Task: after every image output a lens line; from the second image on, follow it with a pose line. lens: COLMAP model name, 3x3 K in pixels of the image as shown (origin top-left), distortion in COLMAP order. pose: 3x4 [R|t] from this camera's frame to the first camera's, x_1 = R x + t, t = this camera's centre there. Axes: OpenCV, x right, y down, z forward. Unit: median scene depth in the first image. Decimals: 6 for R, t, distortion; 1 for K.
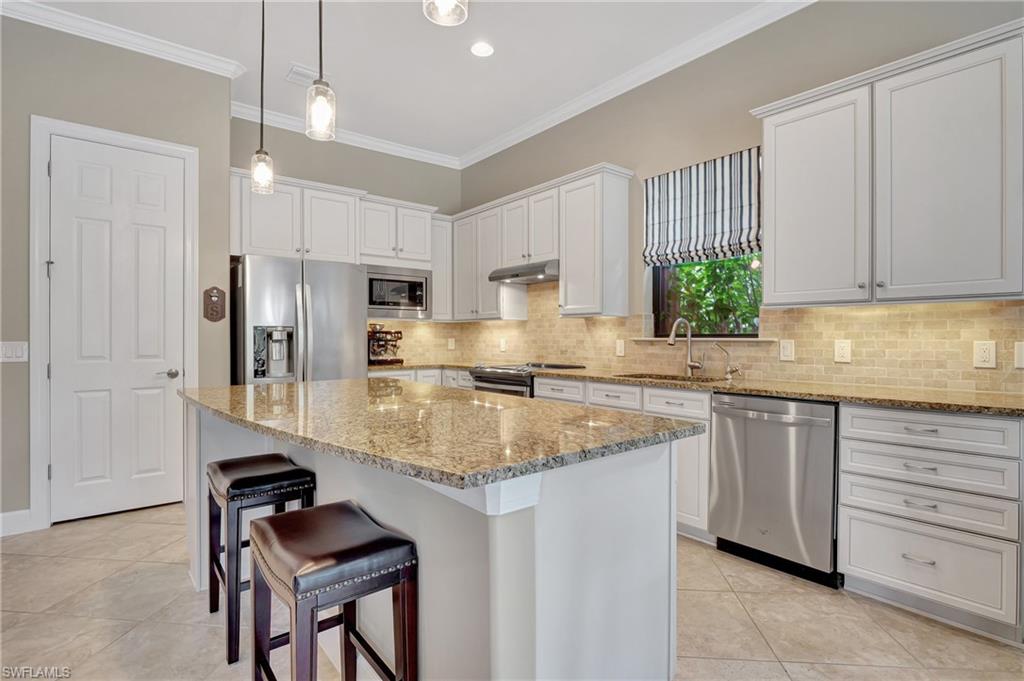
lens RADIAL K [[494.7, 0, 511.5], [0, 494.7, 338.6], [0, 0, 1]] dist [-0.011740, -0.001430]
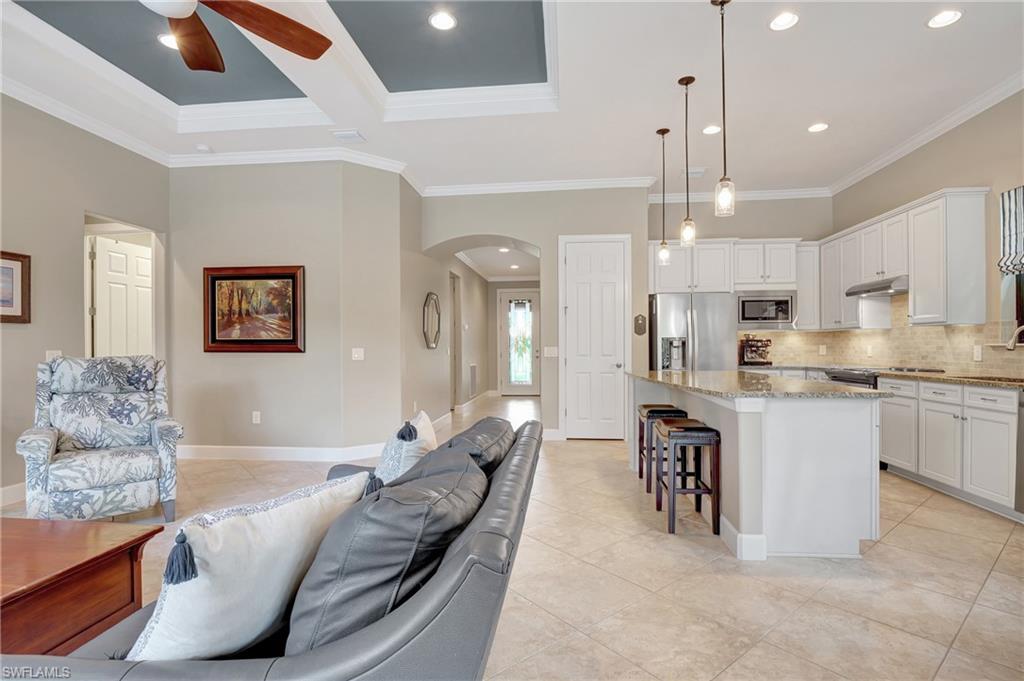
lens RADIAL K [[494.7, 0, 511.9], [0, 494.7, 344.2], [0, 0, 1]] dist [-0.011740, -0.001430]
pose [[0.702900, -0.004269, -0.711276, 0.255009], [0.000543, 0.999985, -0.005465, 0.004161], [0.711288, 0.003455, 0.702892, -0.438798]]
